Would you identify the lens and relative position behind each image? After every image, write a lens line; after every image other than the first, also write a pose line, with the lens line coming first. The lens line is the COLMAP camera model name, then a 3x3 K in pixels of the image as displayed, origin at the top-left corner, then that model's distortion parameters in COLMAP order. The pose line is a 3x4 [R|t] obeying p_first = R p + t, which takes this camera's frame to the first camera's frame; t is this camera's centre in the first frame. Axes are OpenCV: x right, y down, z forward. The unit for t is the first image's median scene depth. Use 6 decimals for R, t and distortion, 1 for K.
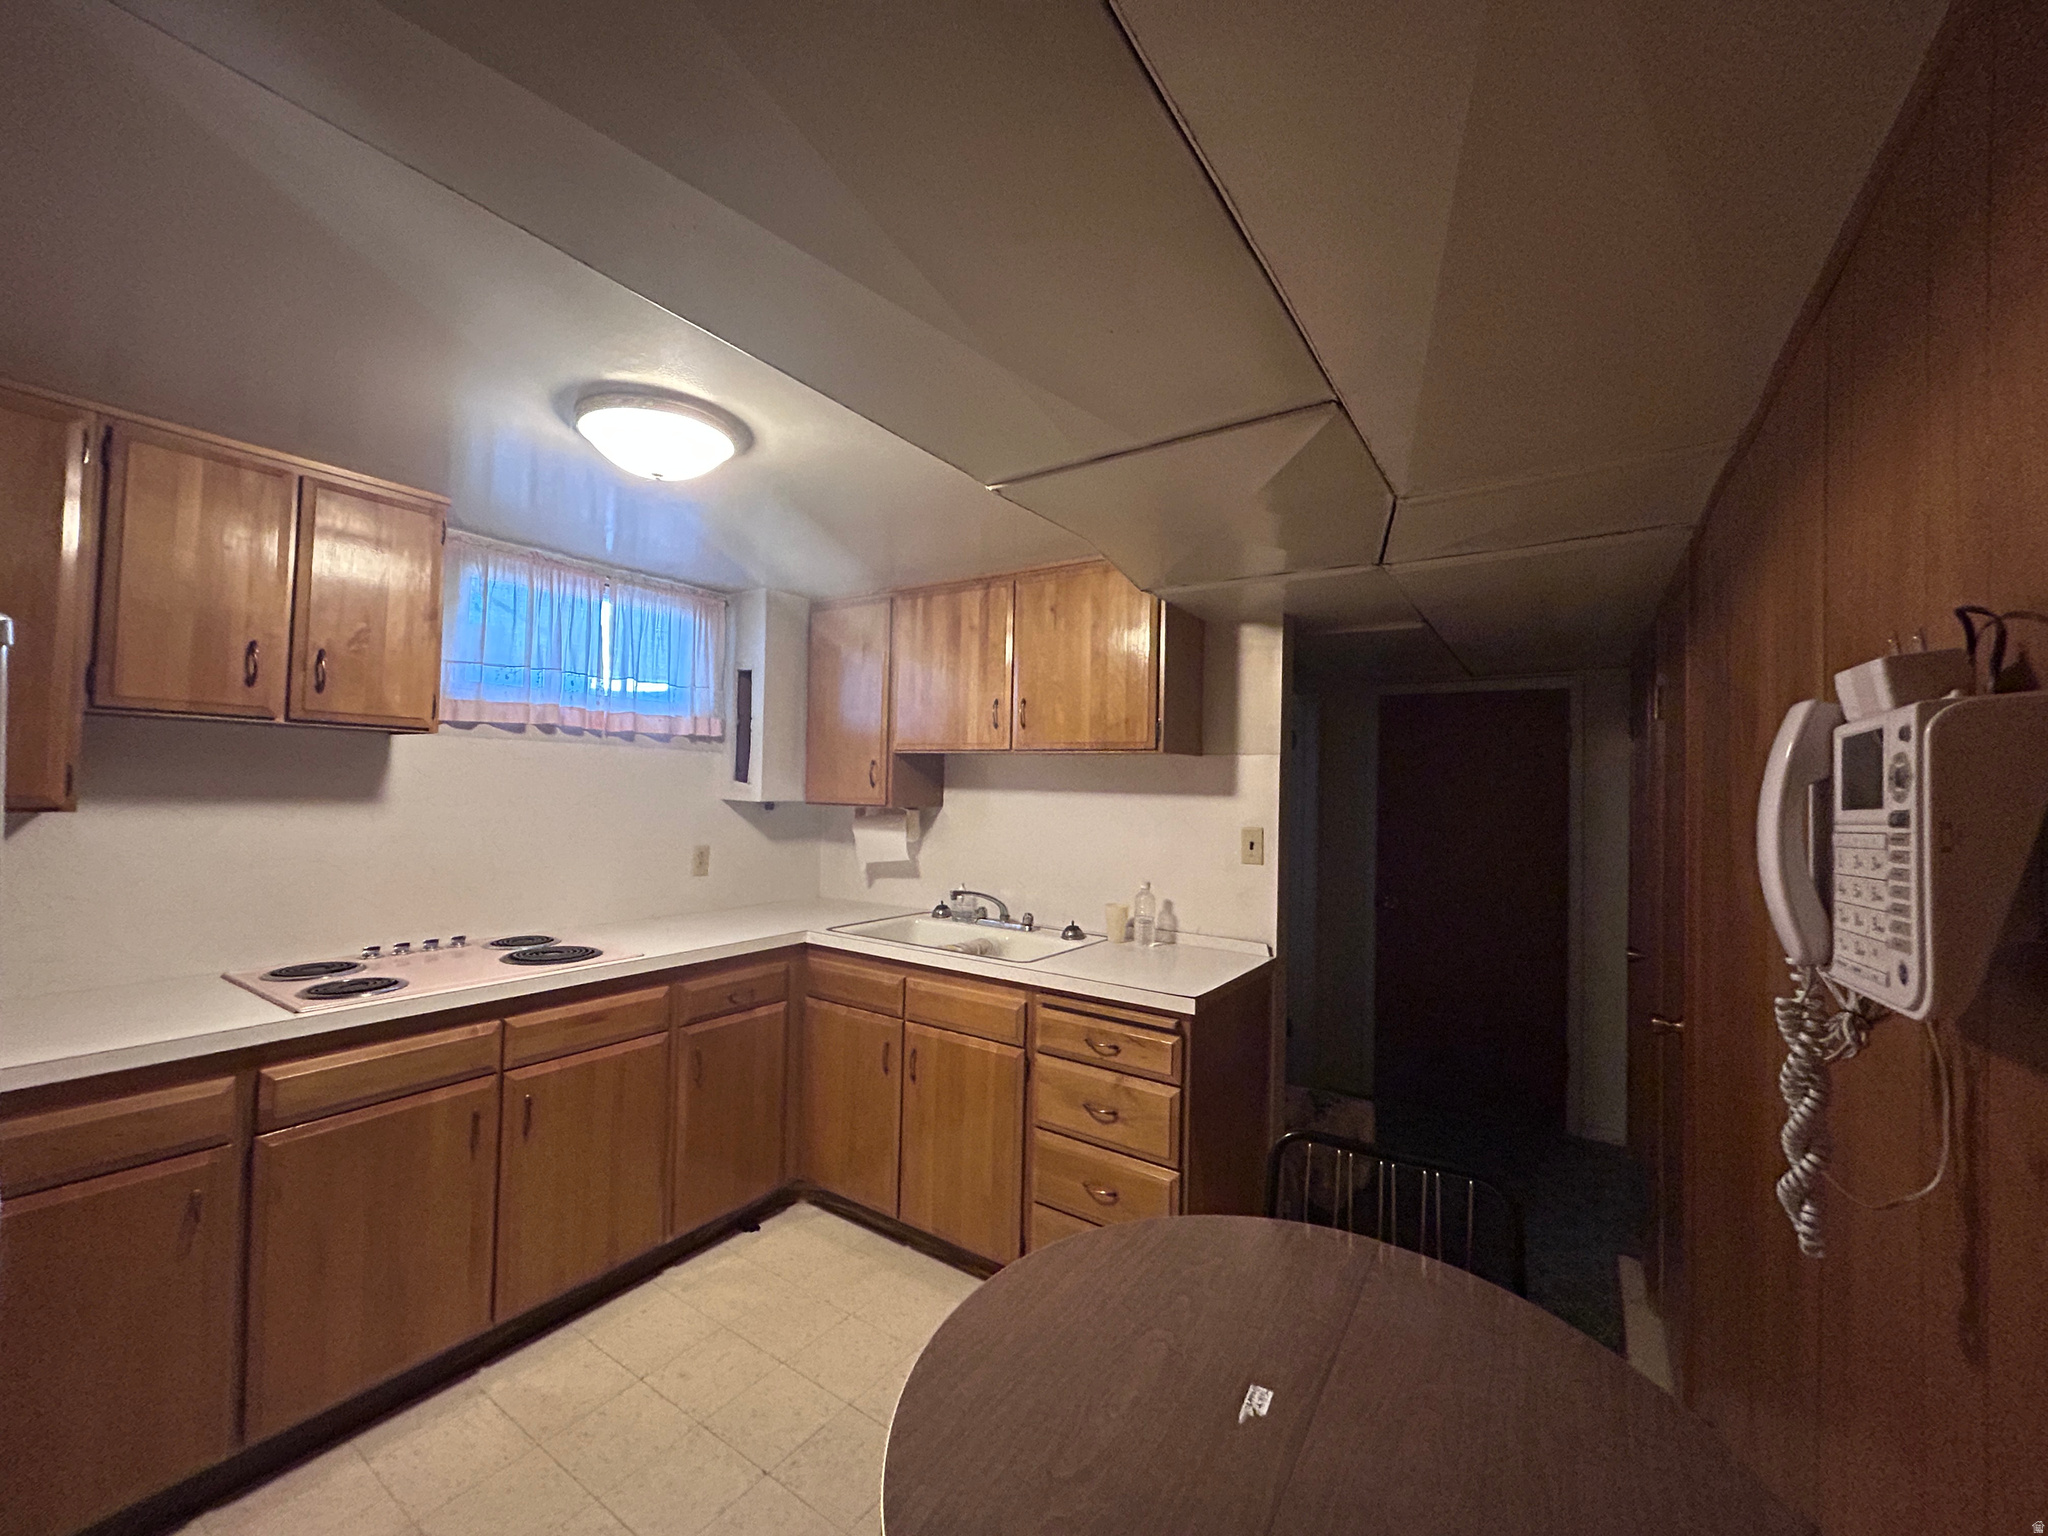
lens RADIAL K [[827.6, 0, 1032.6], [0, 827.6, 762.5], [0, 0, 1]] dist [-0.011794, 0.000204]
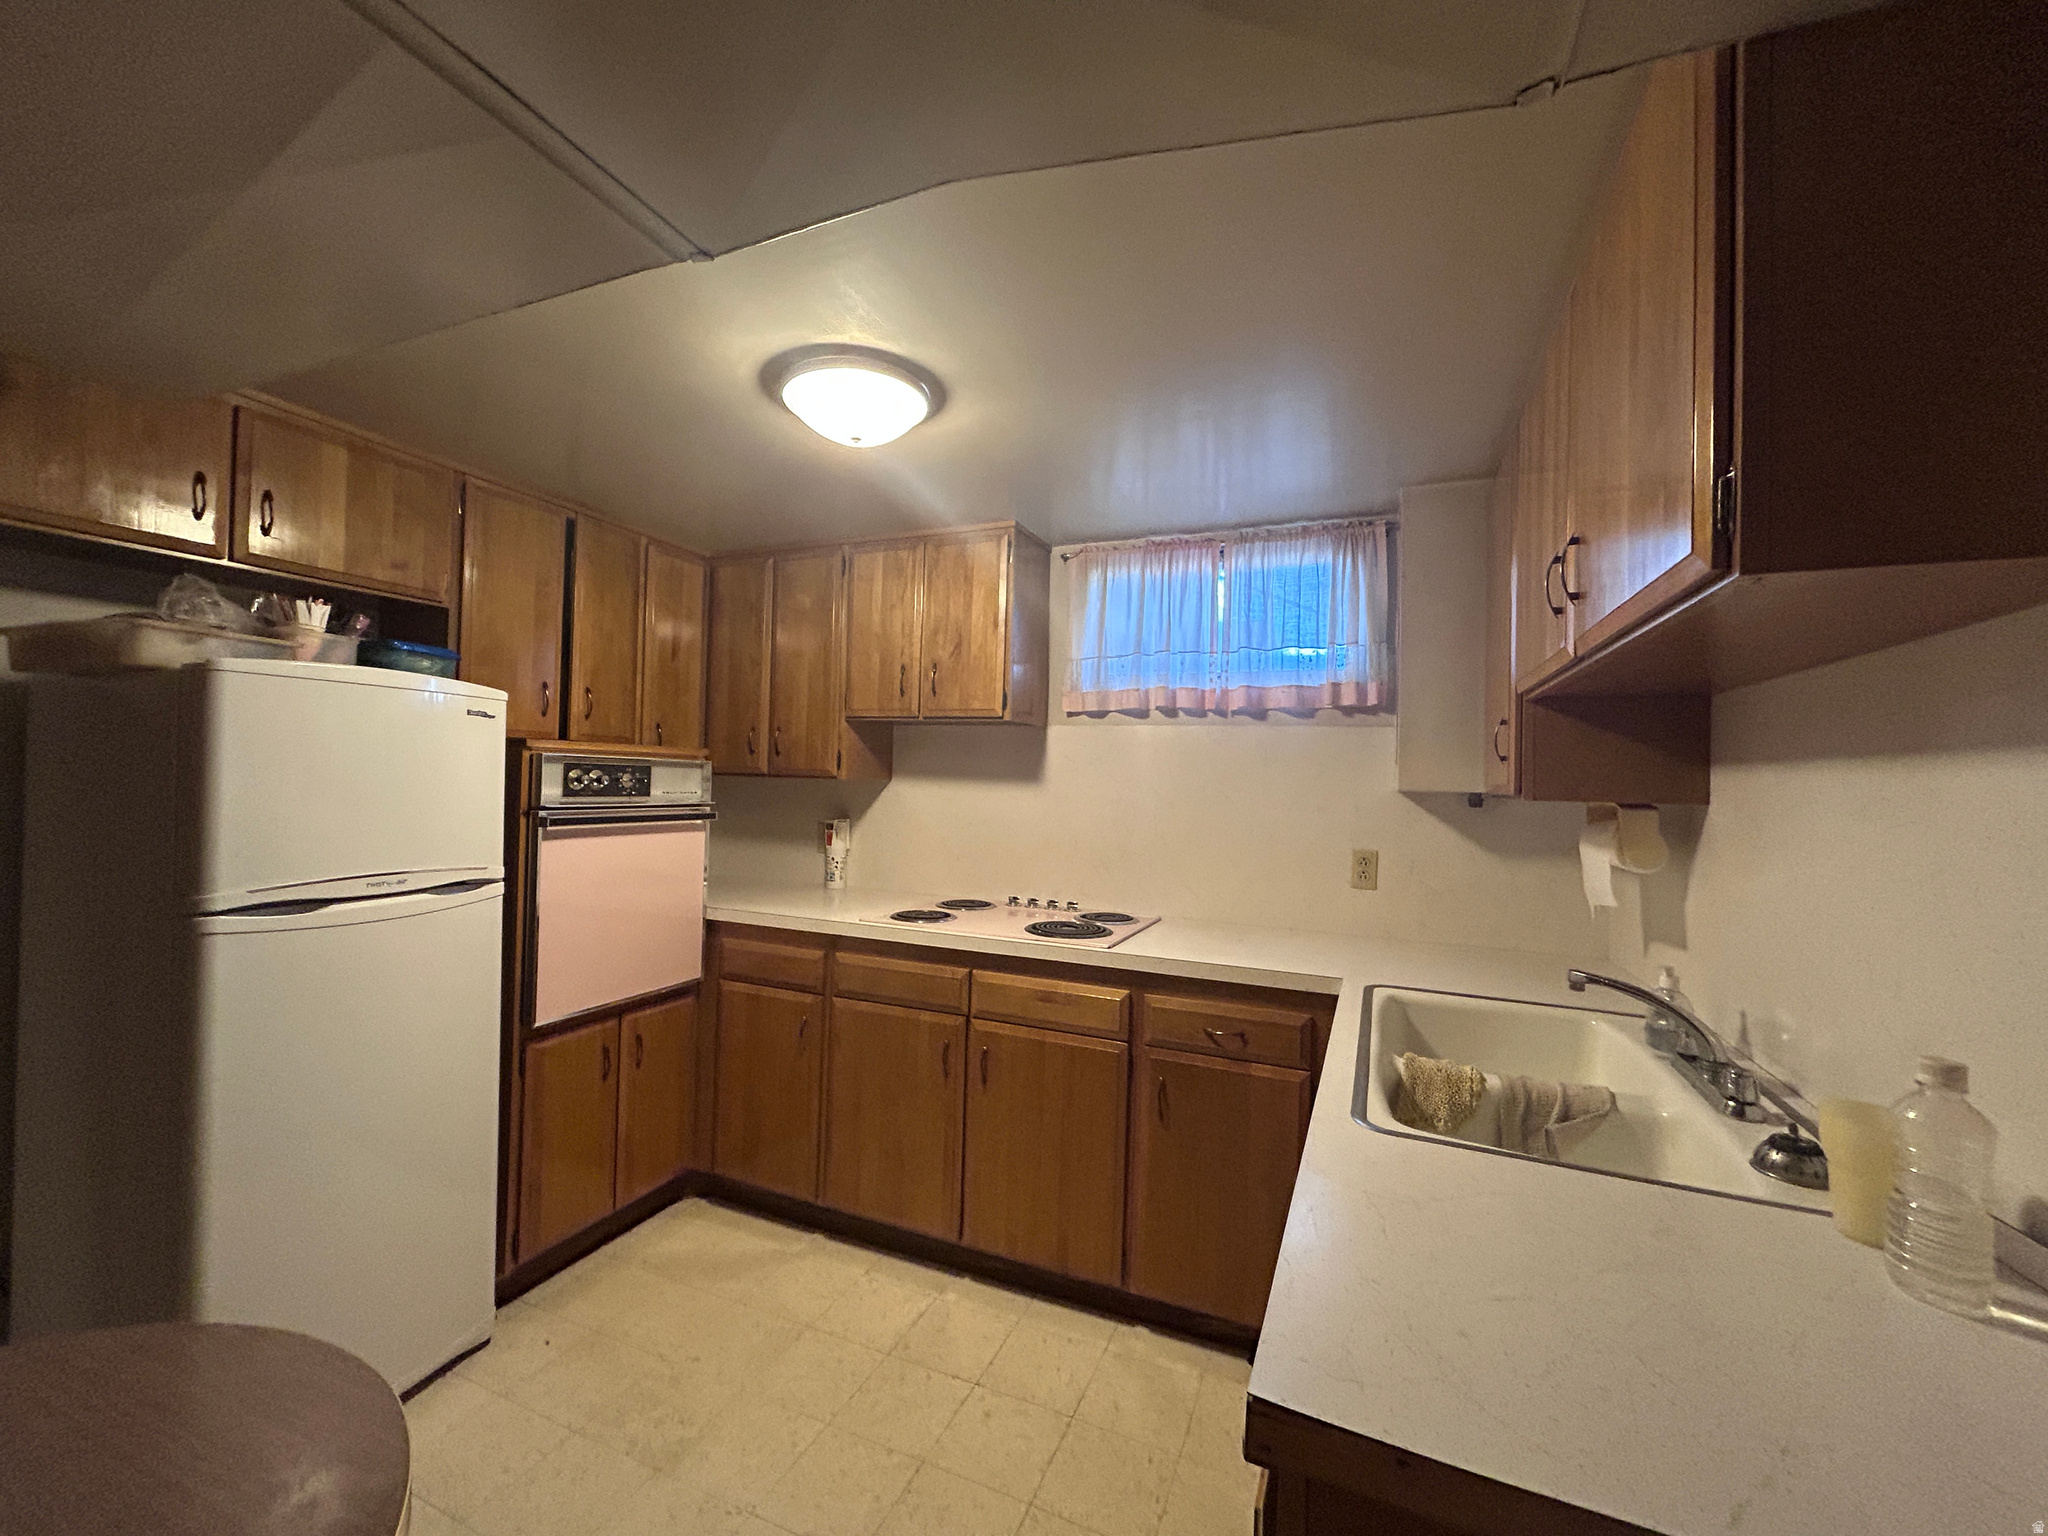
lens RADIAL K [[827.6, 0, 1032.6], [0, 827.6, 762.5], [0, 0, 1]] dist [-0.011794, 0.000204]
pose [[0.162610, -0.035496, -0.986052, 0.452637], [0.003440, 0.999367, -0.035408, 0.067023], [0.986684, 0.002366, 0.162630, 0.839112]]
